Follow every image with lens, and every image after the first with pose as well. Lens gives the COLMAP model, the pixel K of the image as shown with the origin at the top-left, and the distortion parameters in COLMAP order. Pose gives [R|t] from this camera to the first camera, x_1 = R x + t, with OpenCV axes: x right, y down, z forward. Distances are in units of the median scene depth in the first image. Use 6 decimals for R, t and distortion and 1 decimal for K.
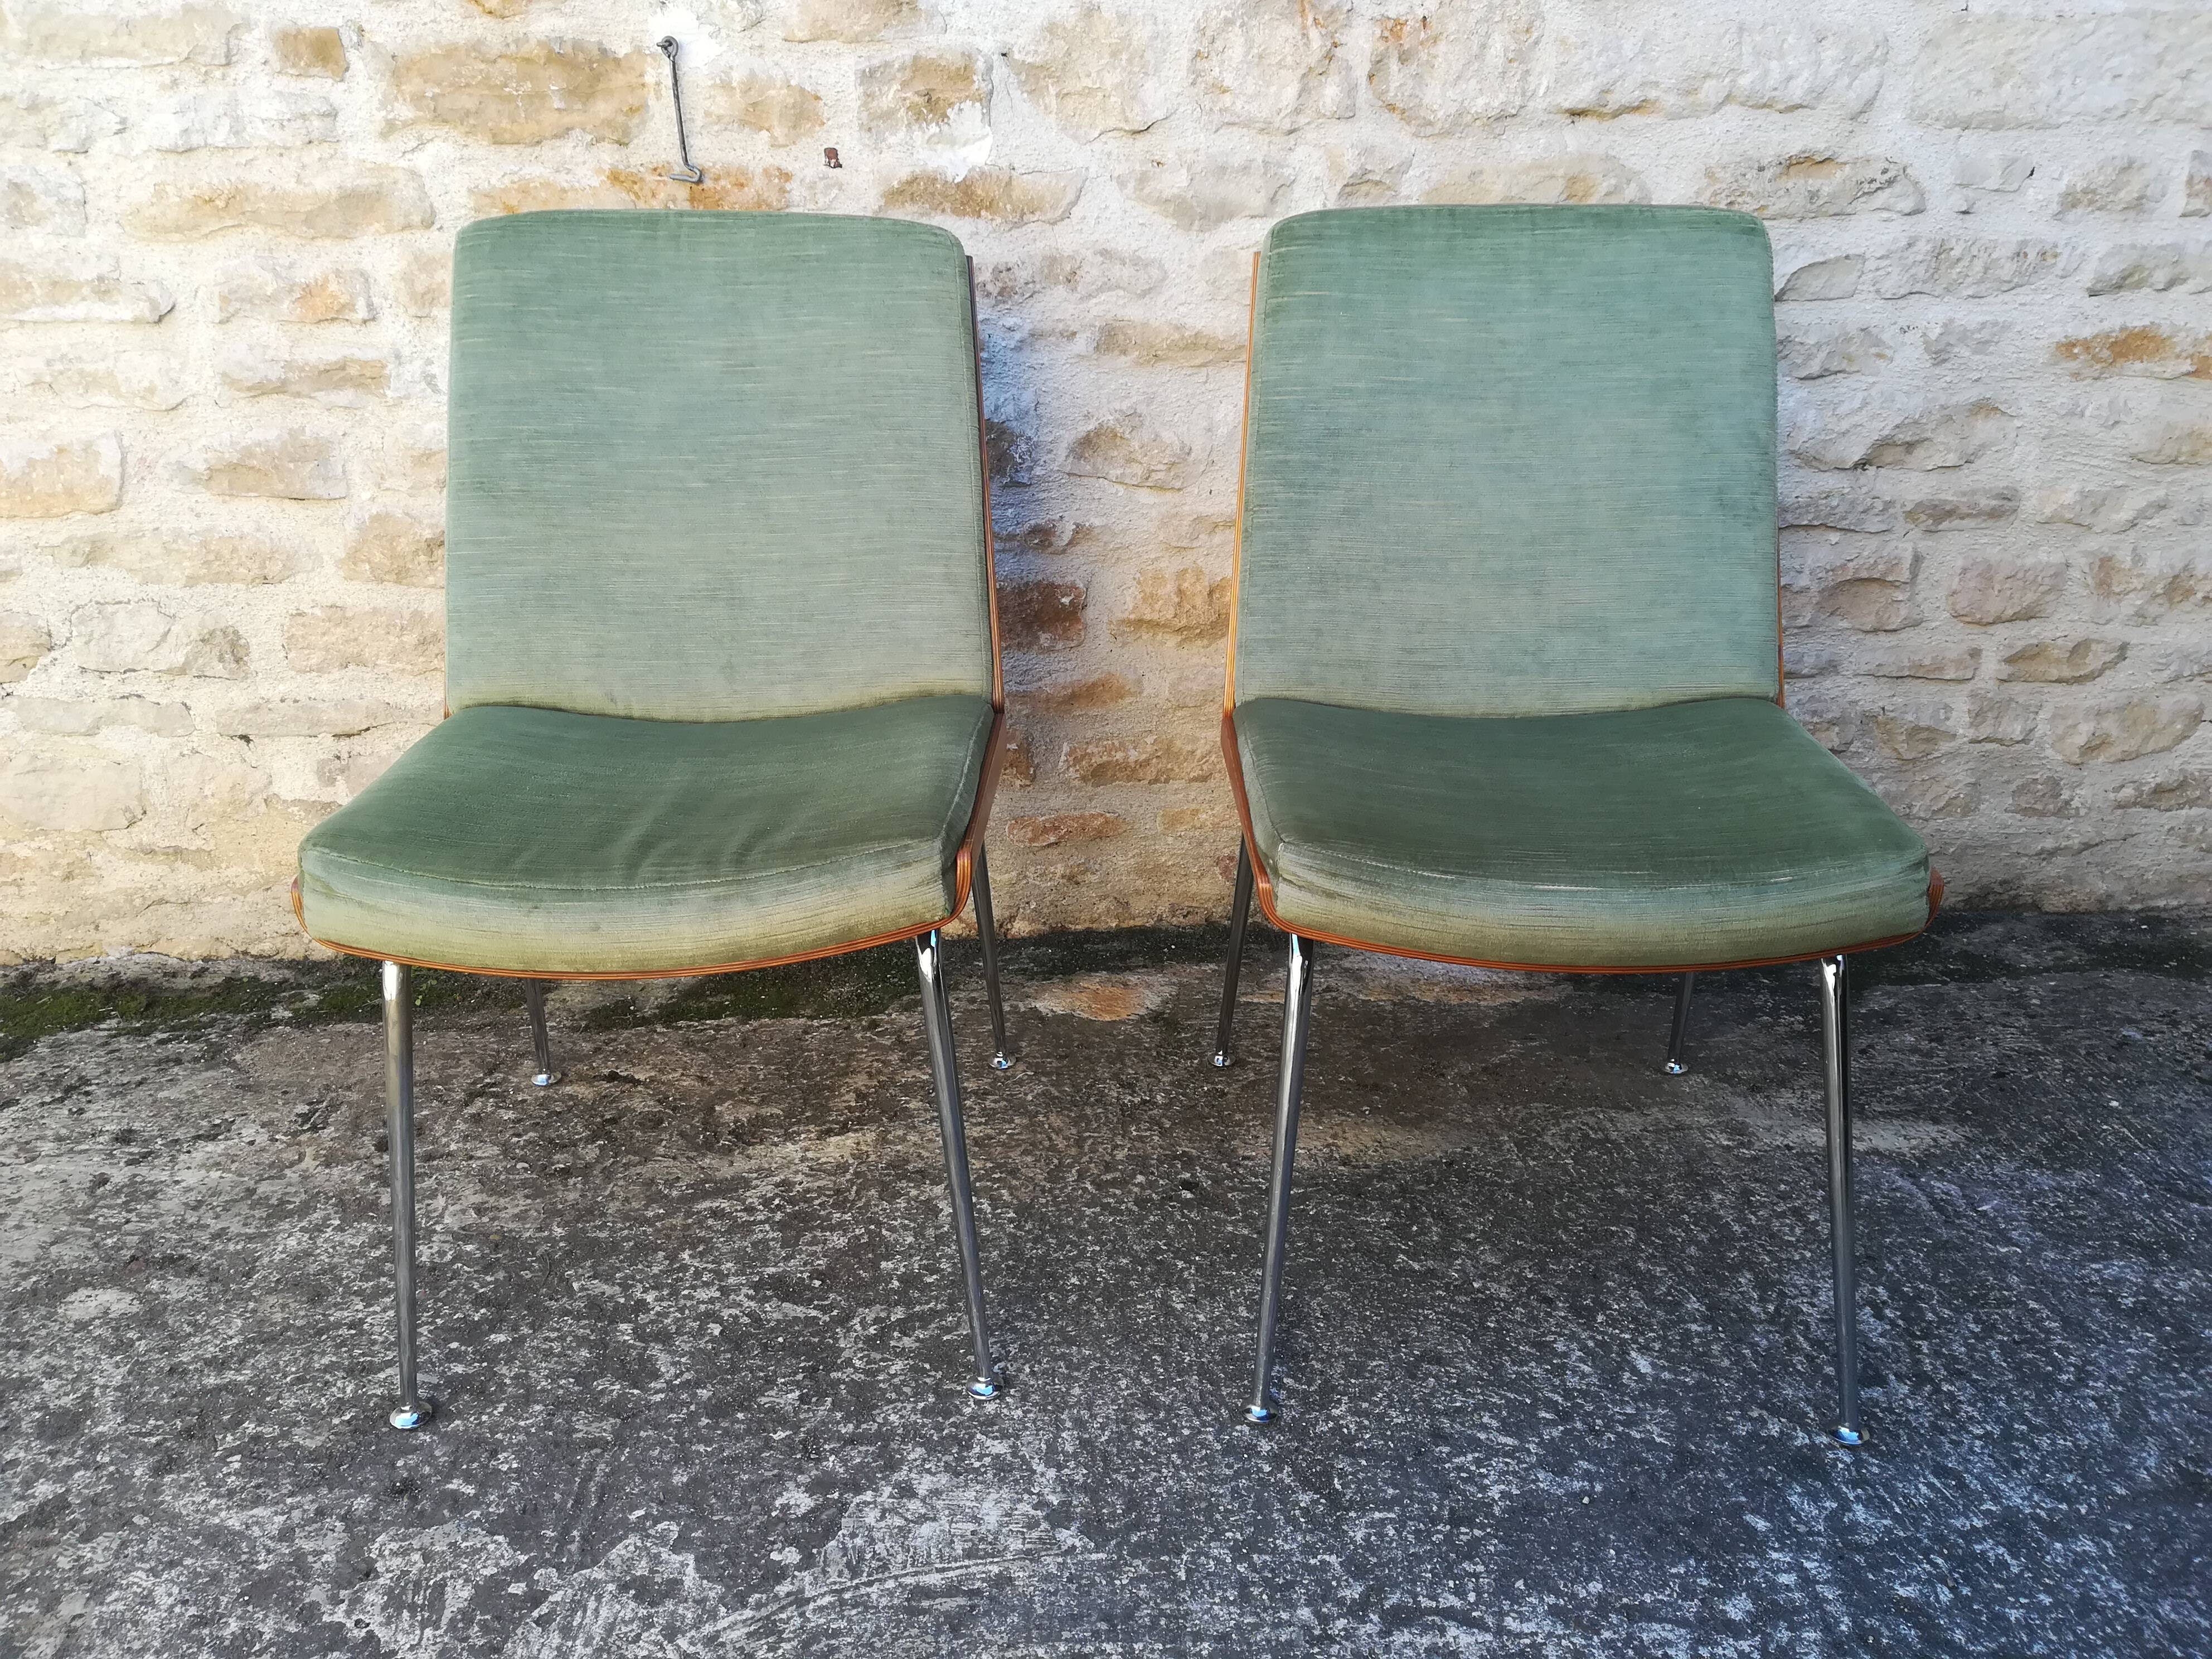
lens RADIAL K [[1714.4, 0, 1107.7], [0, 1714.4, 843.6], [0, 0, 1]] dist [0.059177, -0.073437]
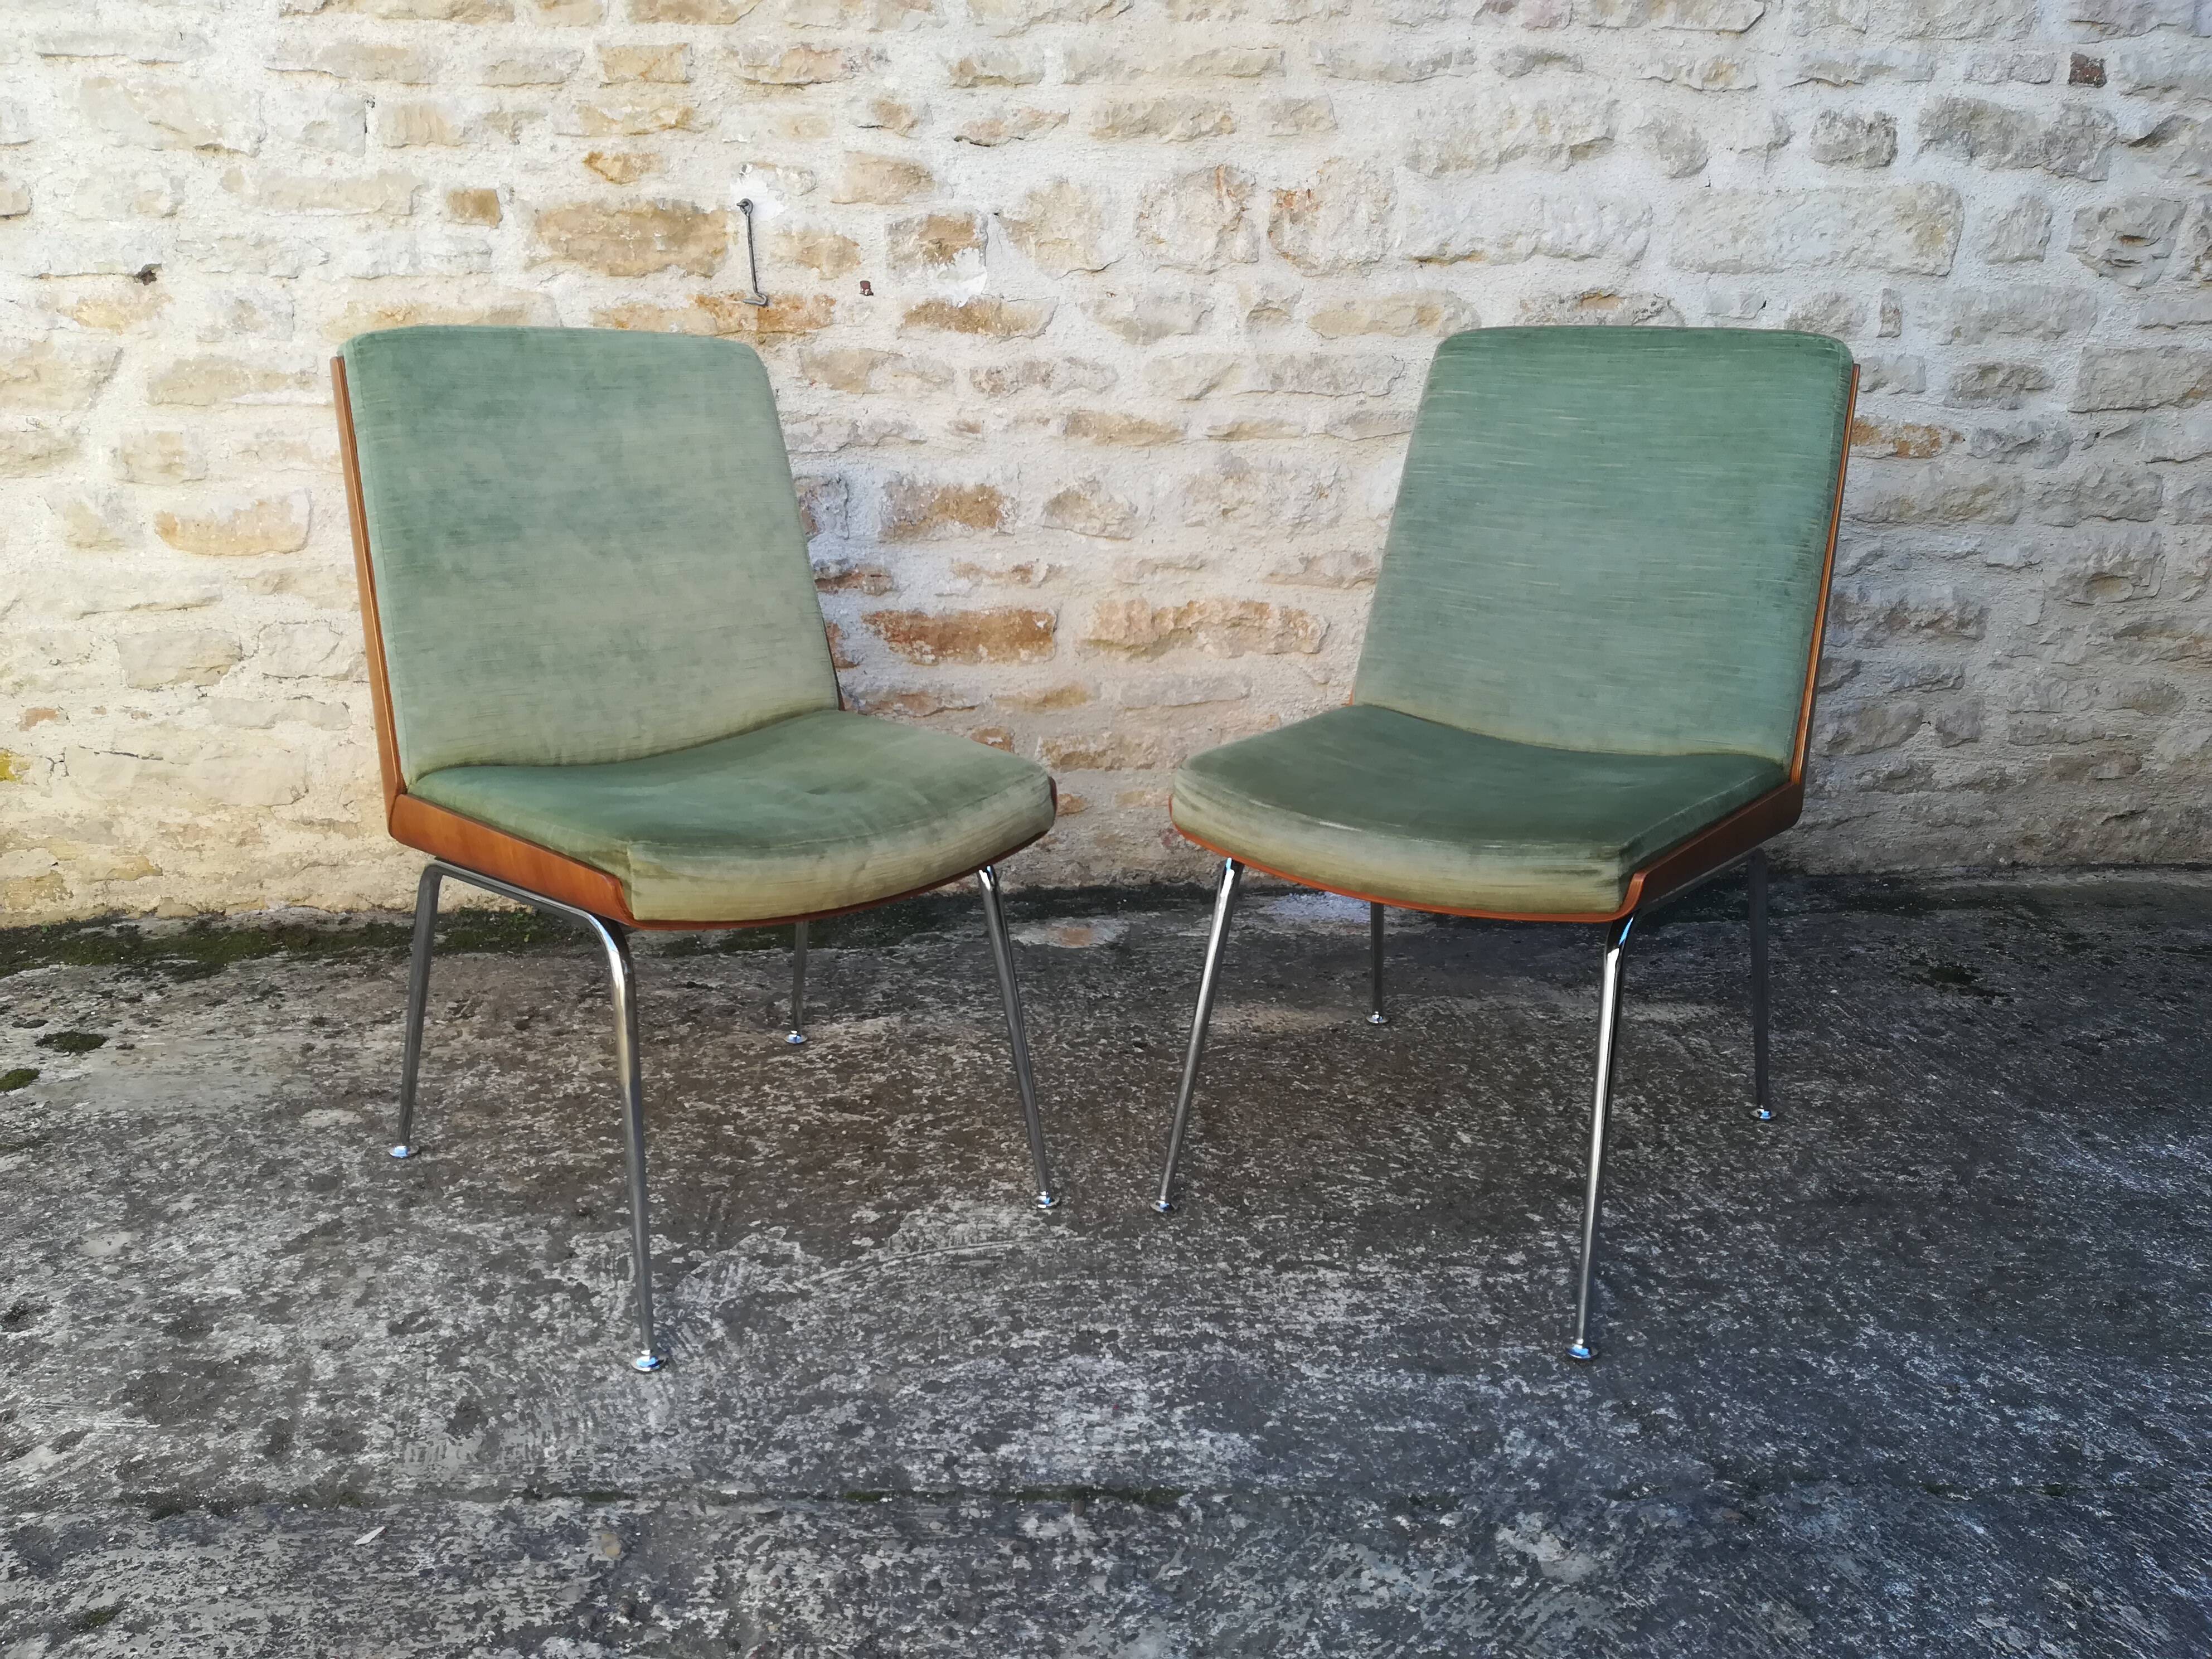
lens RADIAL K [[1702.6, 0, 1106.6], [0, 1702.6, 837.2], [0, 0, 1]] dist [0.081168, -0.103874]
pose [[0.999416, -0.002806, 0.034064, -0.026527], [0.005034, 0.997840, -0.065504, 0.143523], [-0.033806, 0.065637, 0.997271, -0.378432]]
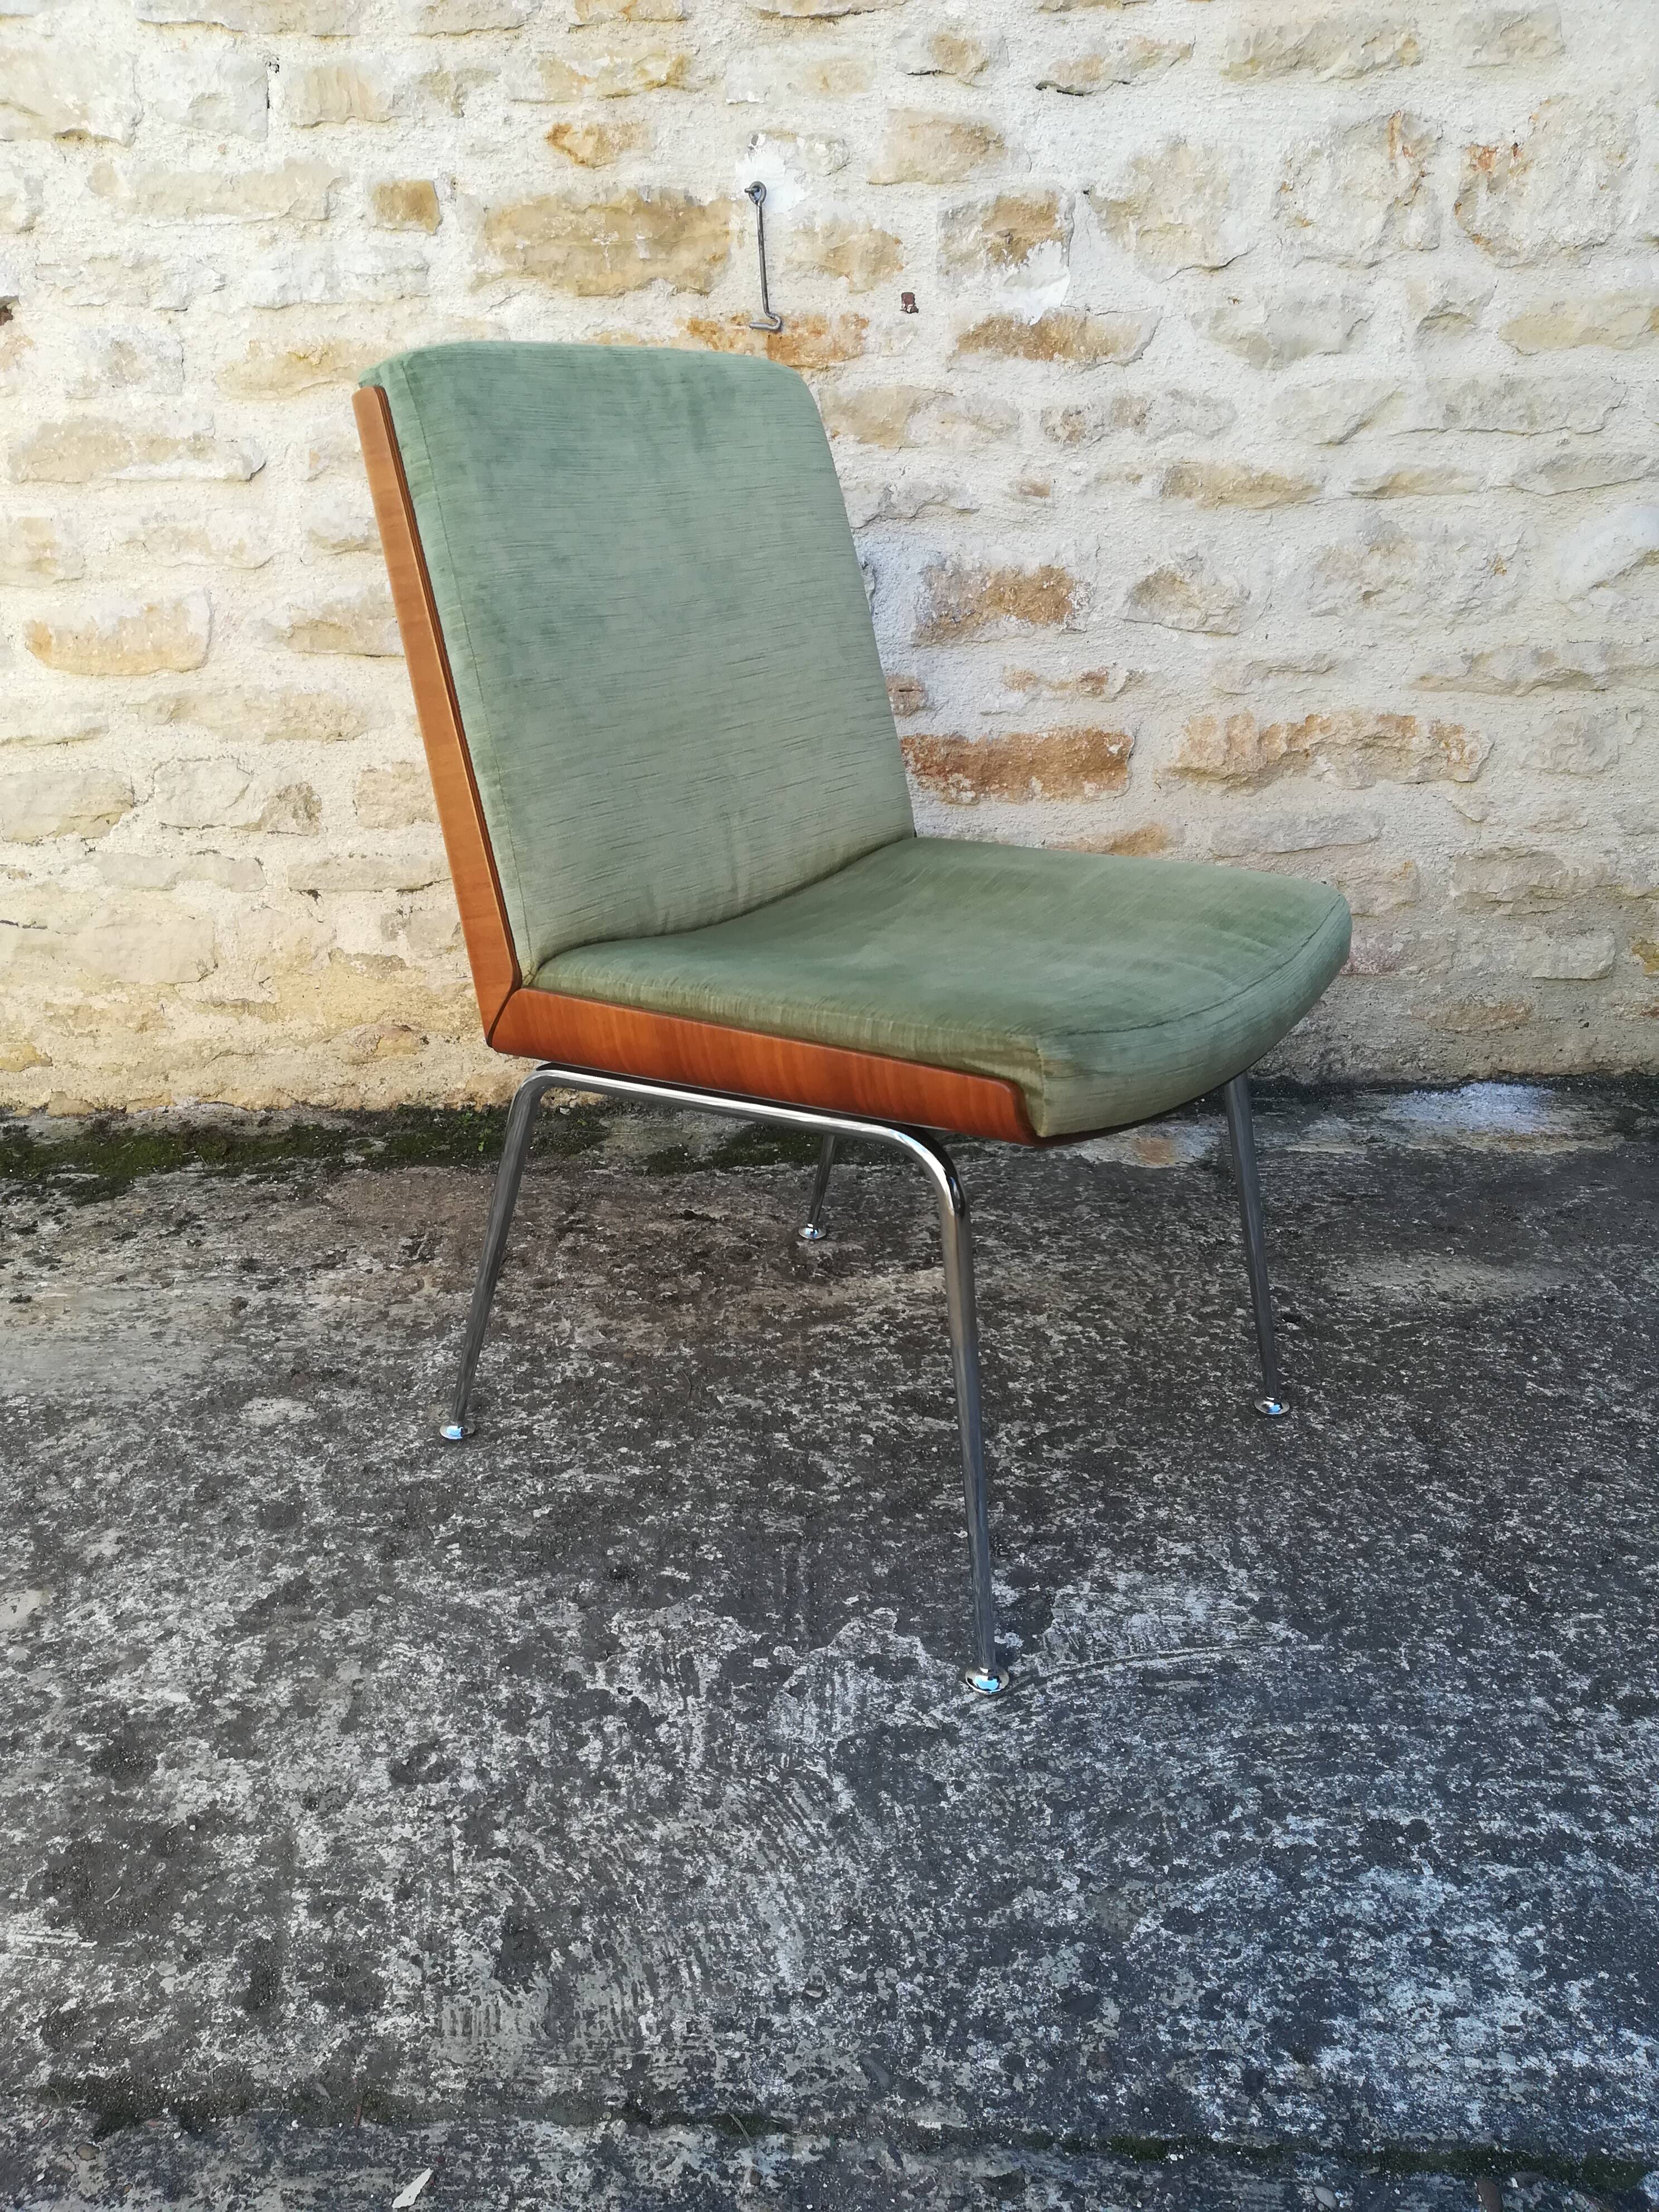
lens RADIAL K [[1711.5, 0, 812.8], [0, 1711.5, 1106.0], [0, 0, 1]] dist [0.065215, -0.079561]
pose [[0.998941, 0.000987, -0.046002, -0.216103], [0.000342, 0.999583, 0.028891, 0.051947], [0.046012, -0.028876, 0.998523, -0.023364]]
